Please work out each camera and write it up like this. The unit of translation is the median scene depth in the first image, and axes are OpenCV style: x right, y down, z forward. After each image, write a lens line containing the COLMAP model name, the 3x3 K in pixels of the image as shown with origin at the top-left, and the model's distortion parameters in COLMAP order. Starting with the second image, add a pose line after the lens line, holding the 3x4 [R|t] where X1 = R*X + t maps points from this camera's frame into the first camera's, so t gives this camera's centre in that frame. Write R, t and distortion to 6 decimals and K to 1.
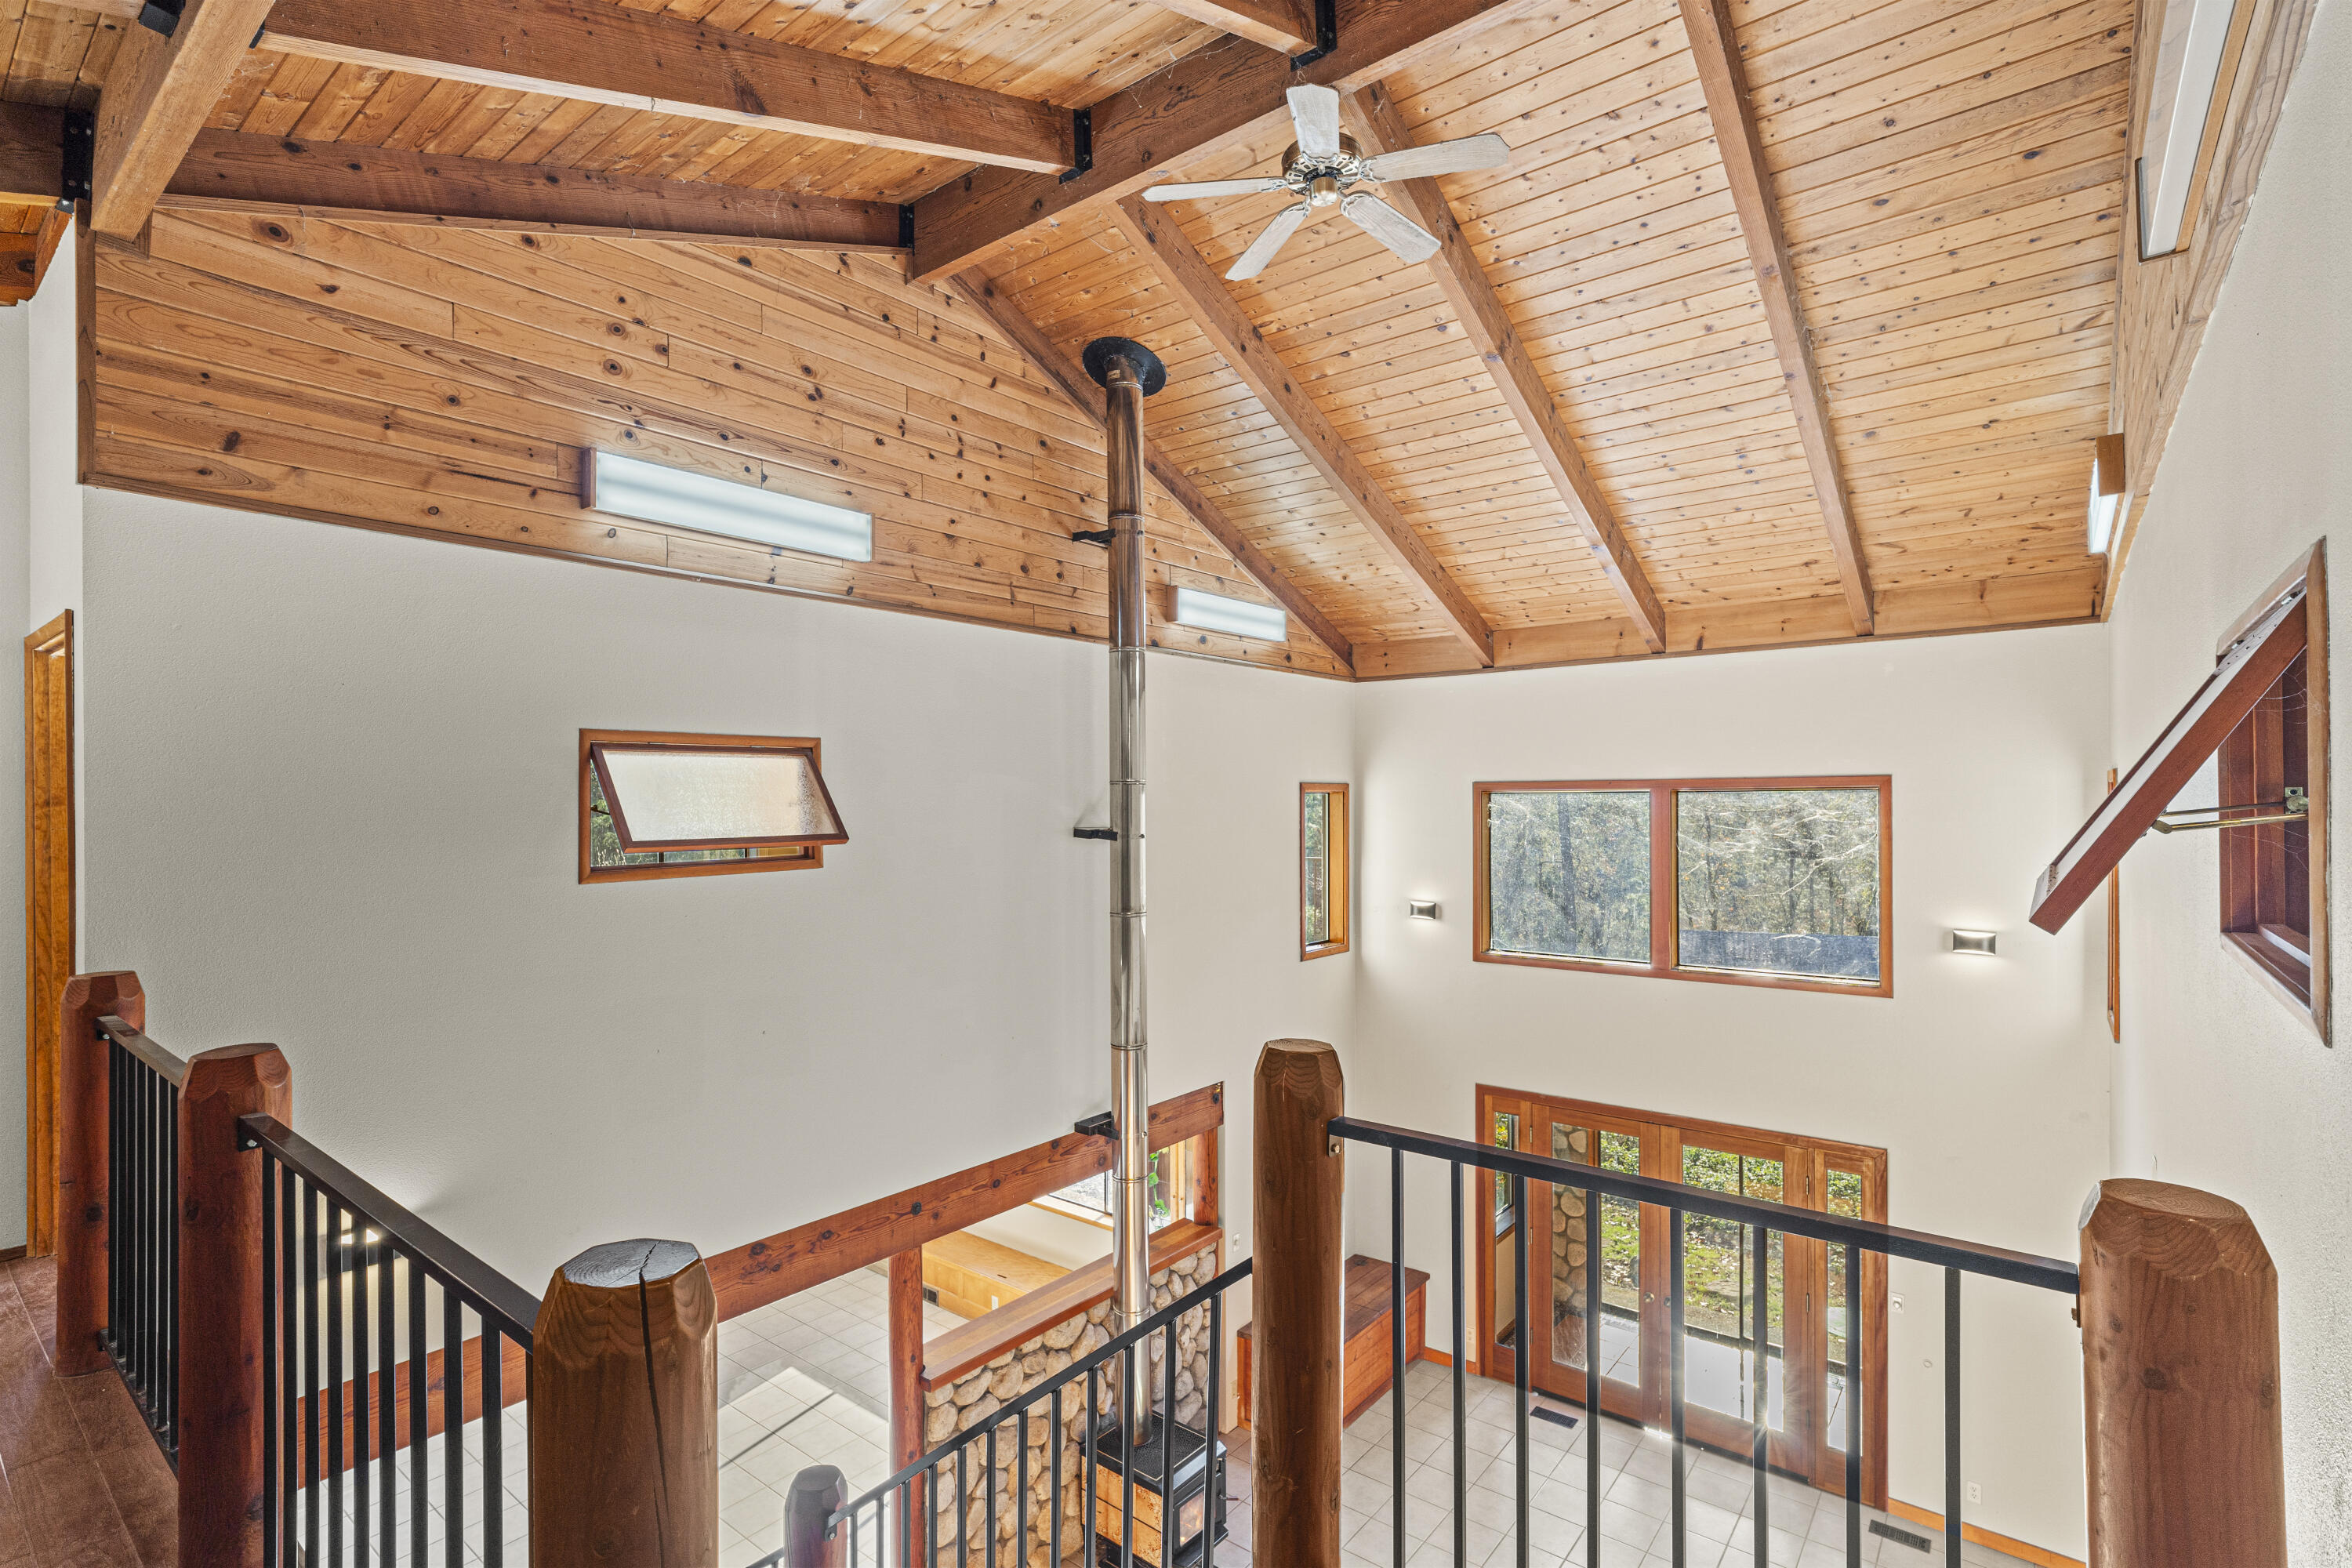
lens RADIAL K [[1110.4, 0, 1171.3], [0, 1110.4, 804.2], [0, 0, 1]] dist [-0.003900, 0.002339]
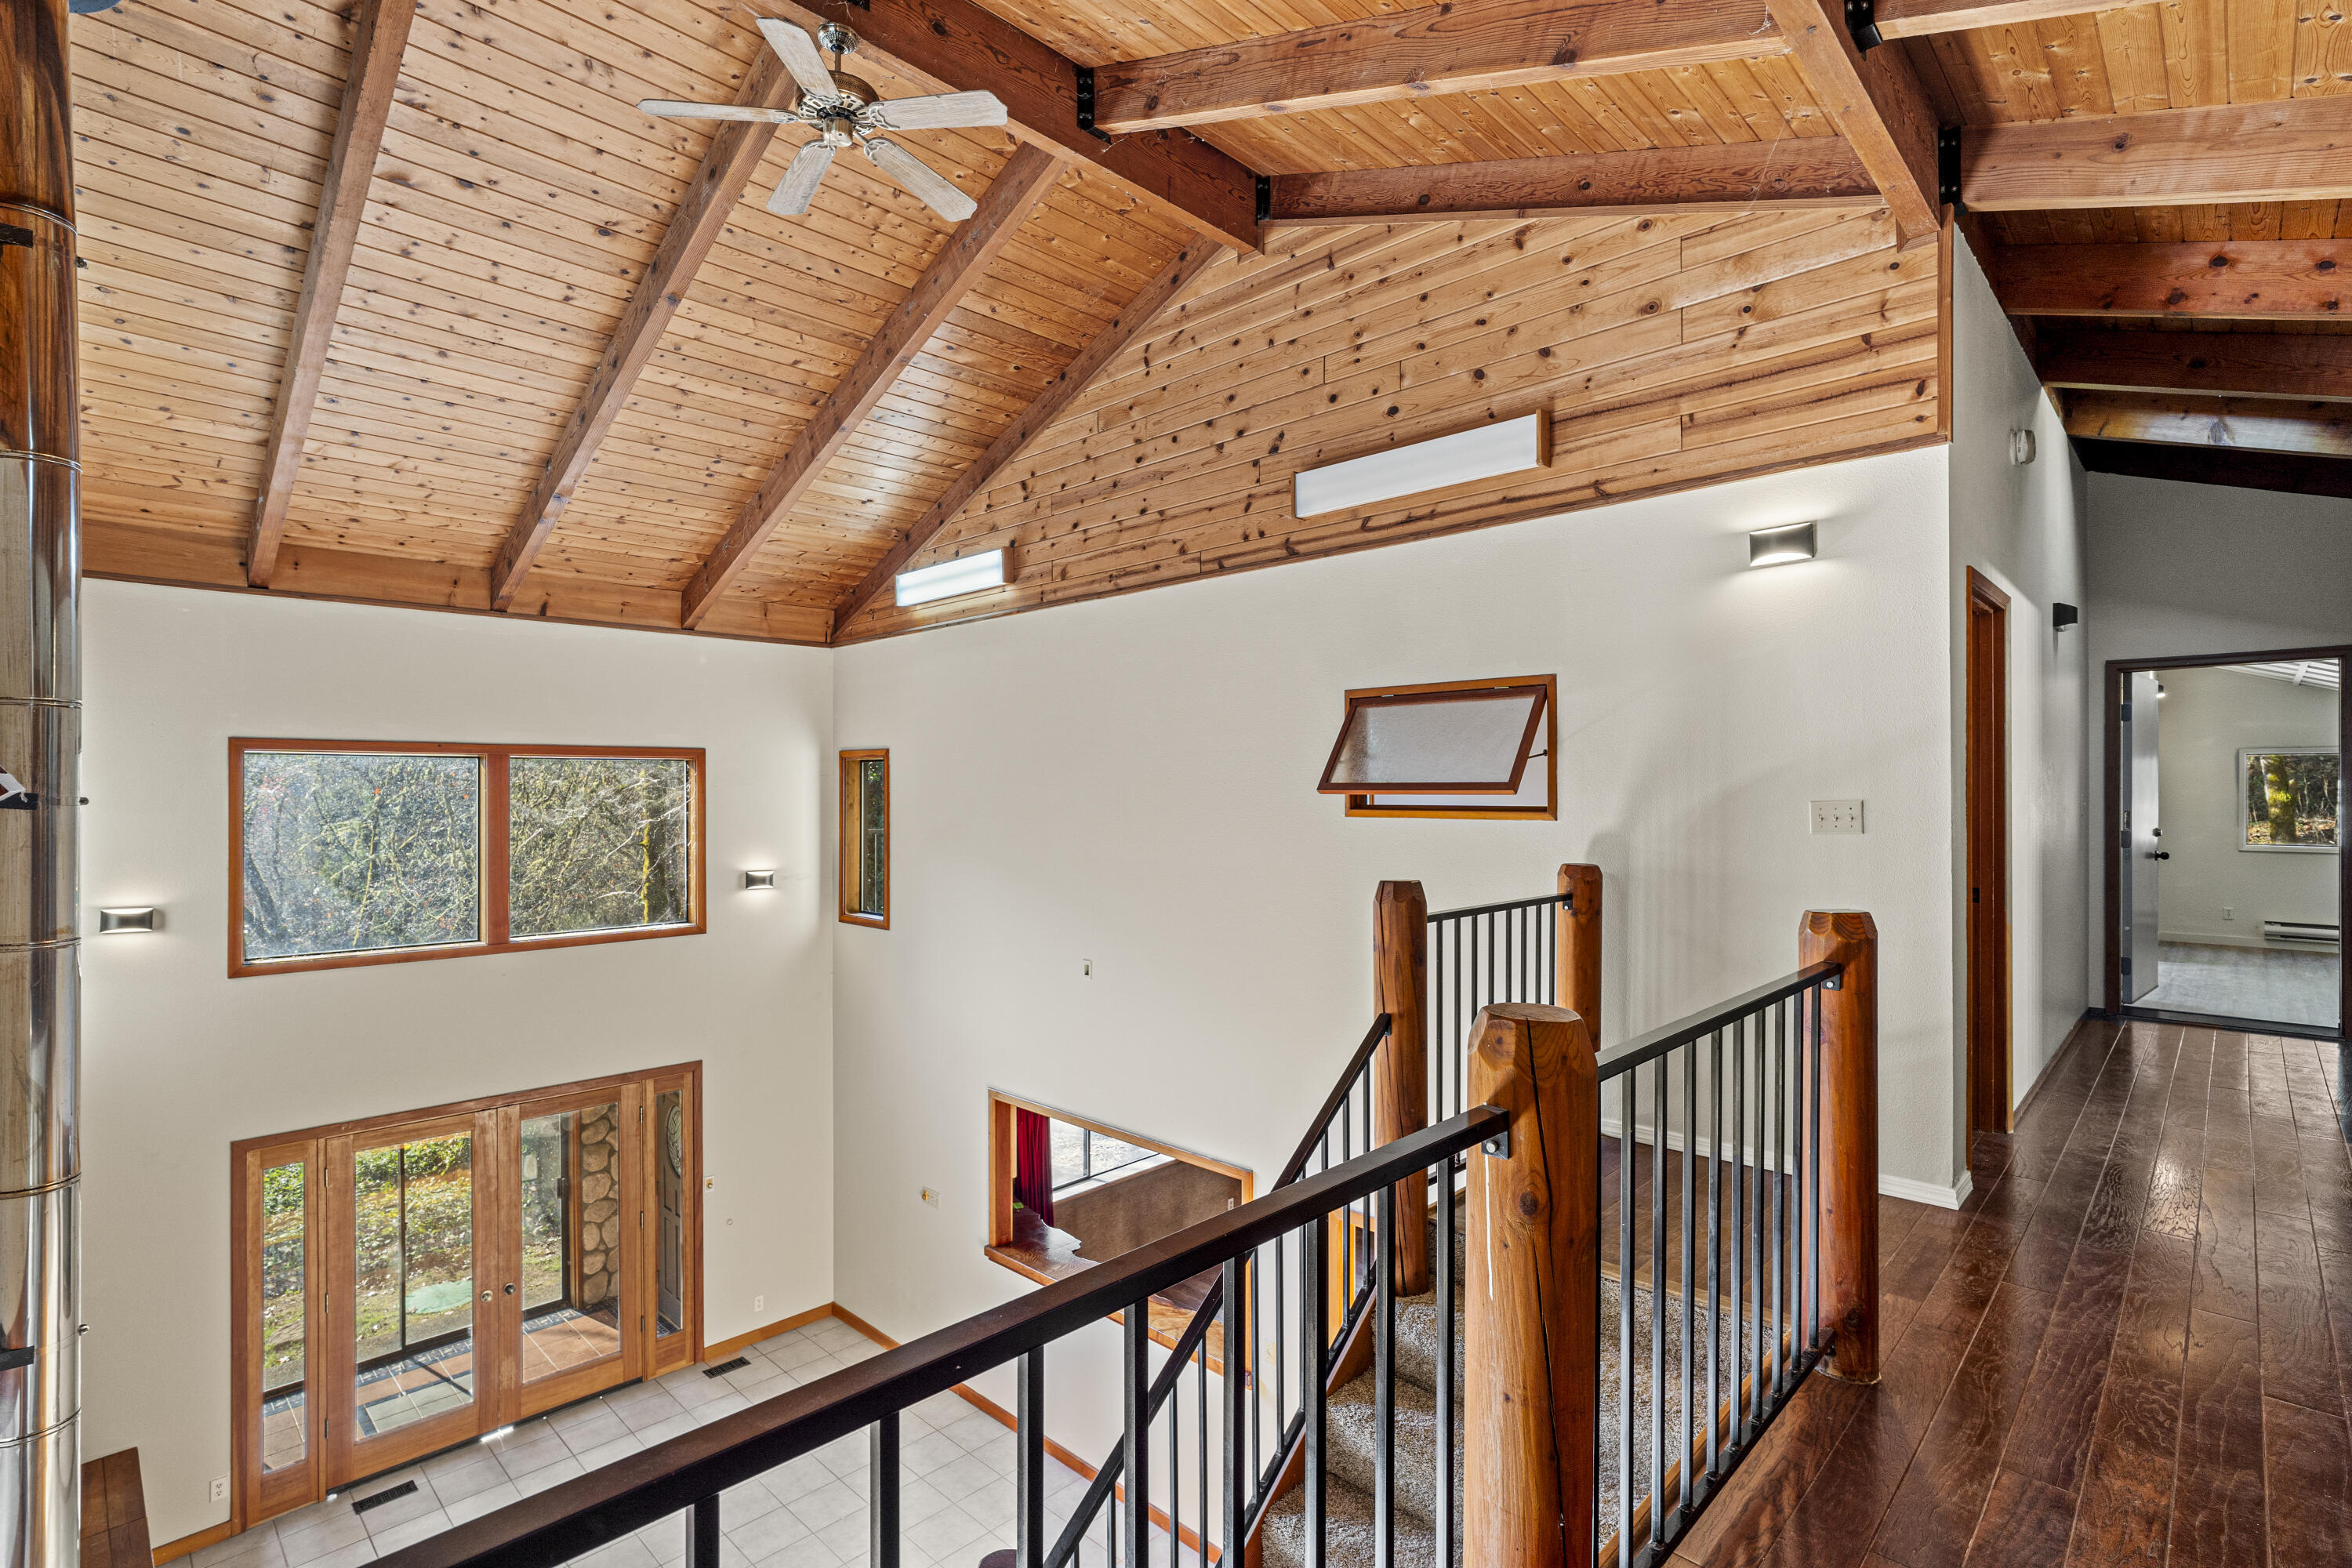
lens RADIAL K [[1110.4, 0, 1169.8], [0, 1110.4, 791.2], [0, 0, 1]] dist [-0.003900, 0.002339]
pose [[0.095983, 0.004112, 0.995374, -0.469542], [-0.000665, 0.999992, -0.004067, 0.022762], [-0.995383, -0.000271, 0.095985, 0.353652]]
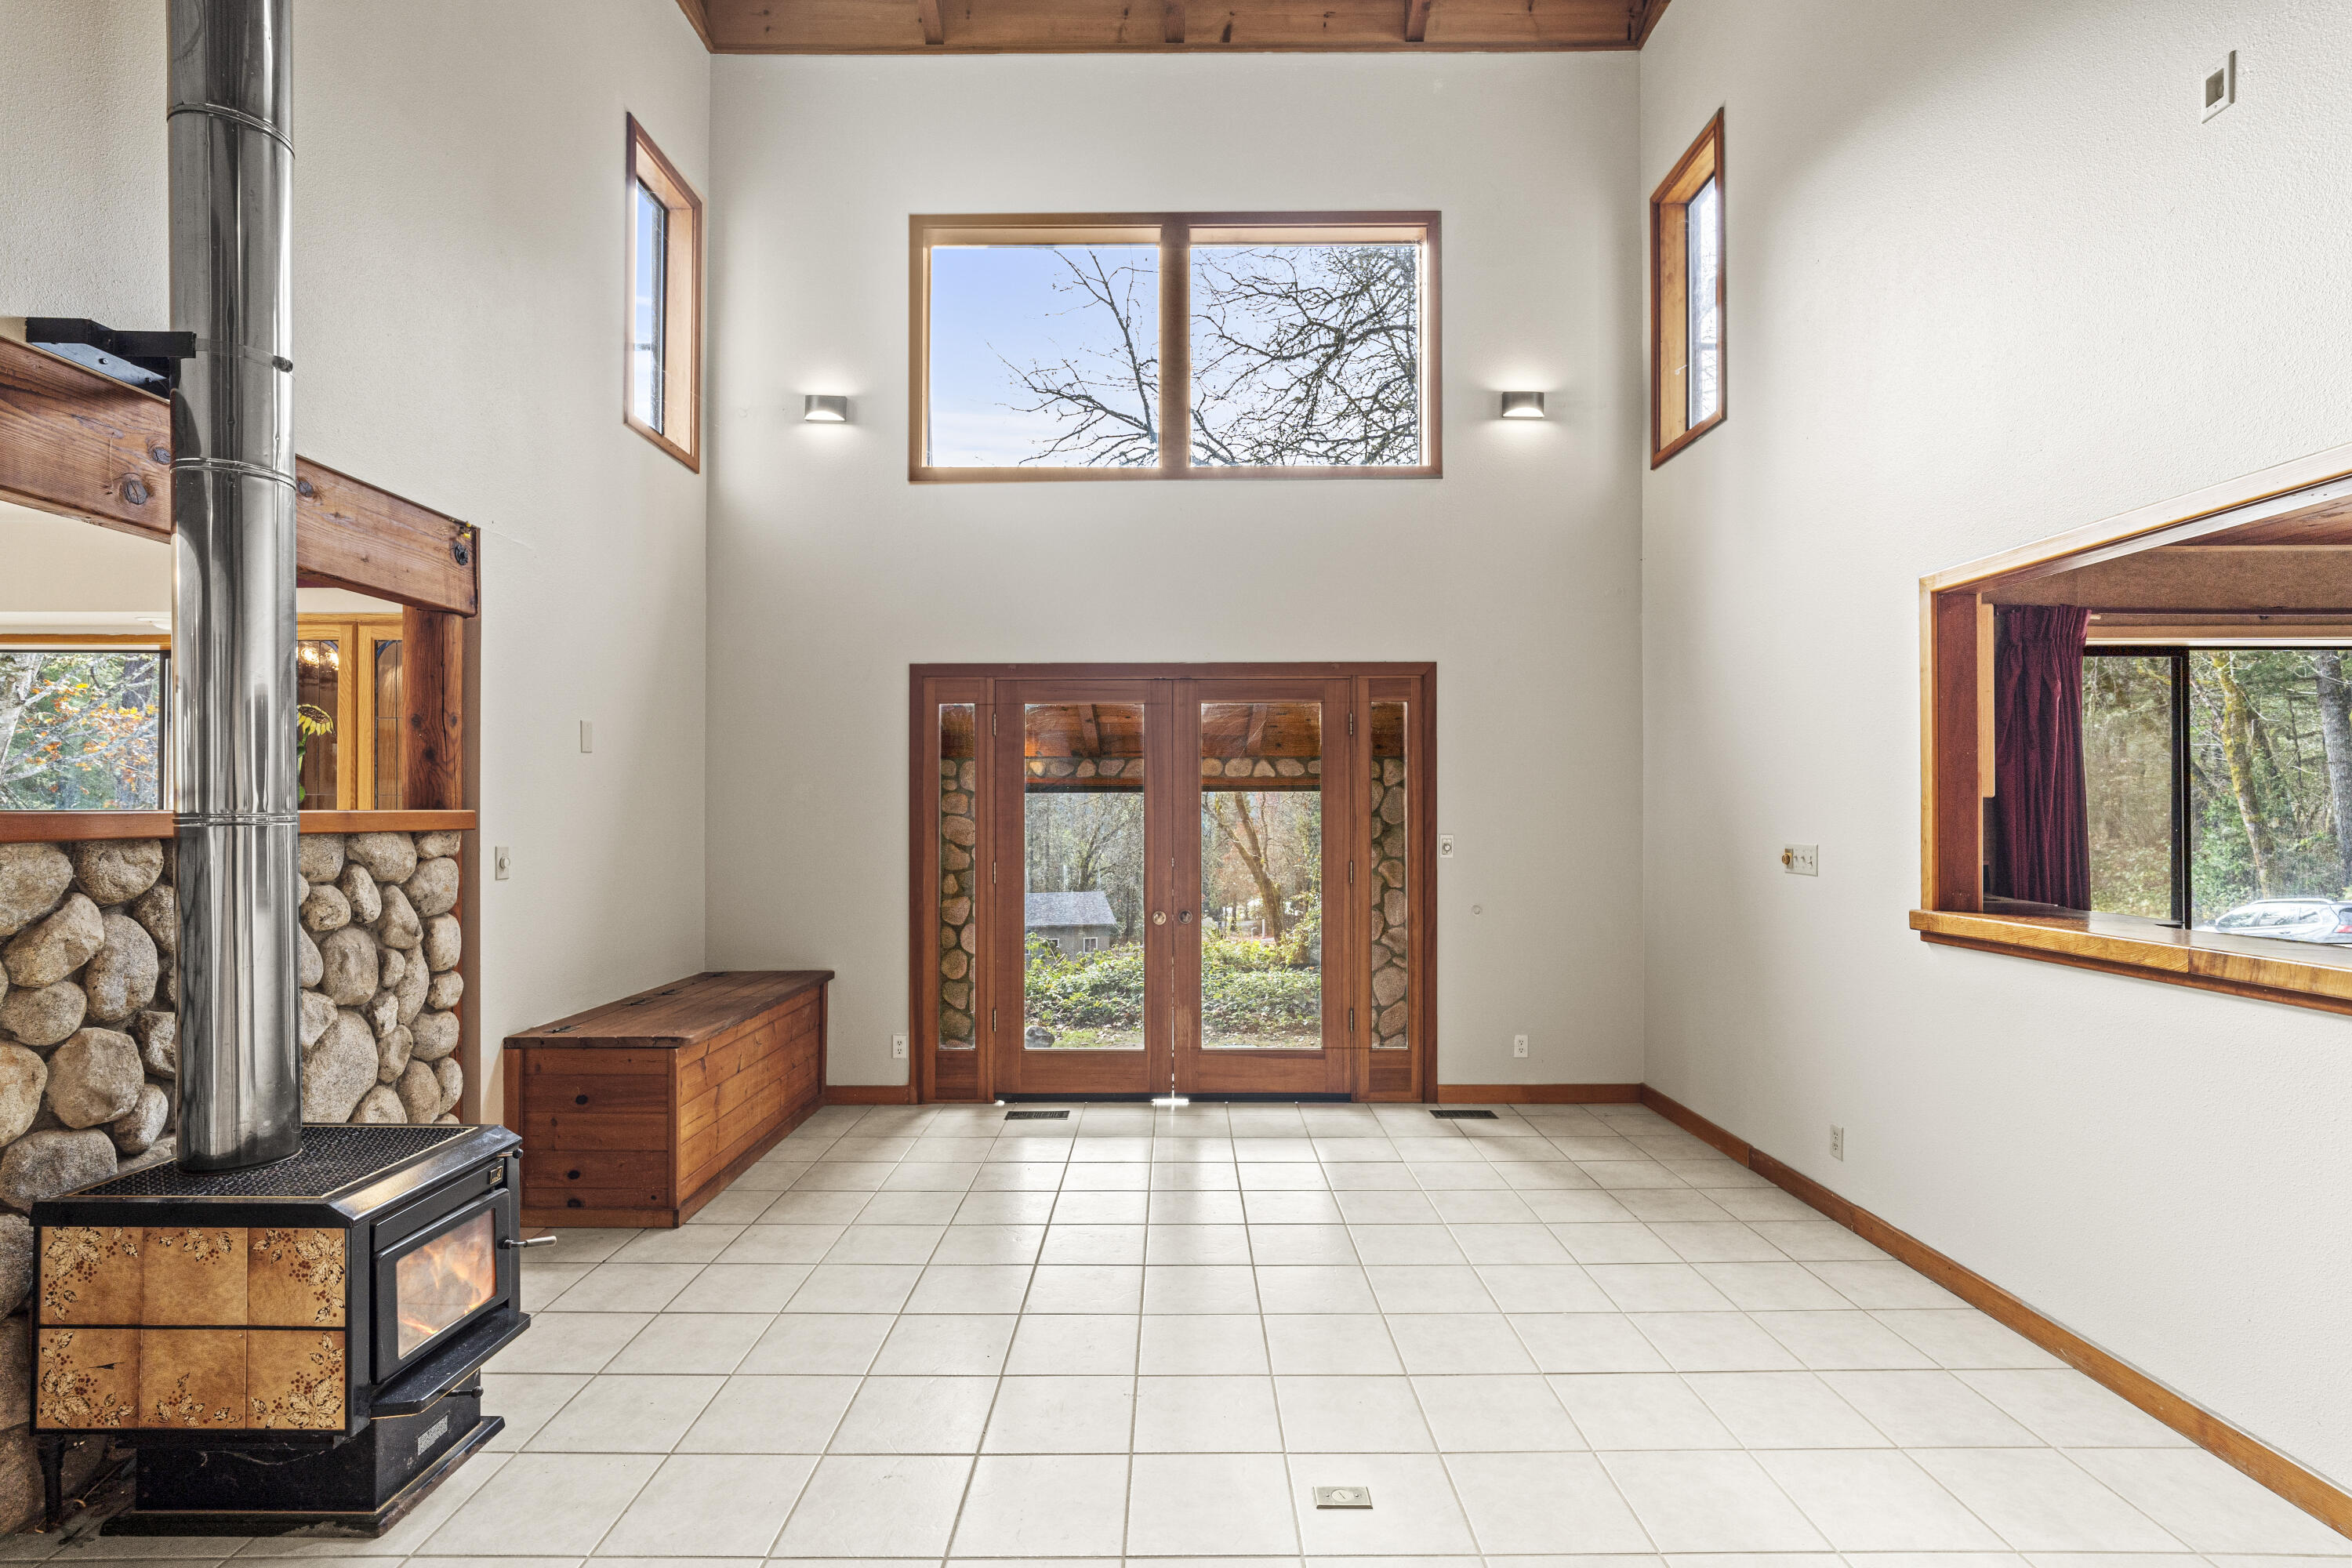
lens RADIAL K [[1110.4, 0, 1175.3], [0, 1110.4, 798.1], [0, 0, 1]] dist [-0.003900, 0.002339]
pose [[0.775186, 0.007572, 0.631688, -0.024255], [-0.004708, 0.999970, -0.006209, 0.388799], [-0.631716, 0.001839, 0.775198, 0.448507]]
